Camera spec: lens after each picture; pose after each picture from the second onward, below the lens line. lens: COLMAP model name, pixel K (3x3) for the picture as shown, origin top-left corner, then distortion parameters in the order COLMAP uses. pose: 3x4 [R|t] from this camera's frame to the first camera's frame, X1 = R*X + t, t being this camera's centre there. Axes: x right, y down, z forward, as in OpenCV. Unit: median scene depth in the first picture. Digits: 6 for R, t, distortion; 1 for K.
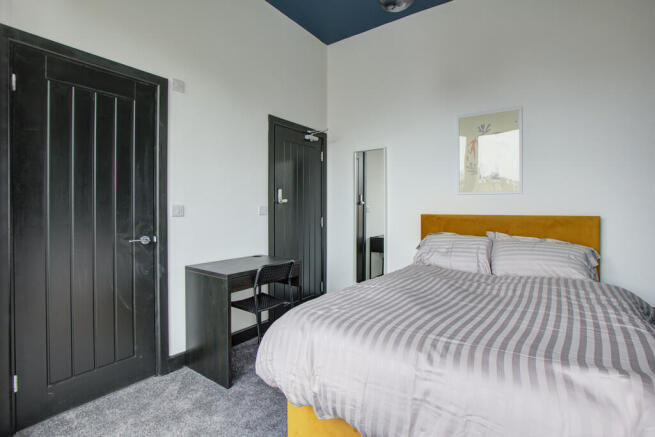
lens RADIAL K [[323.0, 0, 318.4], [0, 323.0, 211.4], [0, 0, 1]] dist [-0.029412, 0.019875]
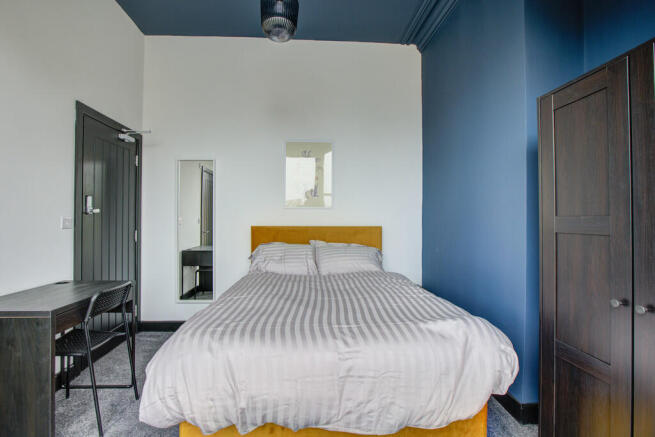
lens RADIAL K [[323.0, 0, 318.4], [0, 323.0, 211.4], [0, 0, 1]] dist [-0.029412, 0.019875]
pose [[0.777128, 0.019643, 0.629035, -0.232258], [0.002440, 0.999411, -0.034223, -0.003438], [-0.629337, 0.028130, 0.776623, 0.034594]]
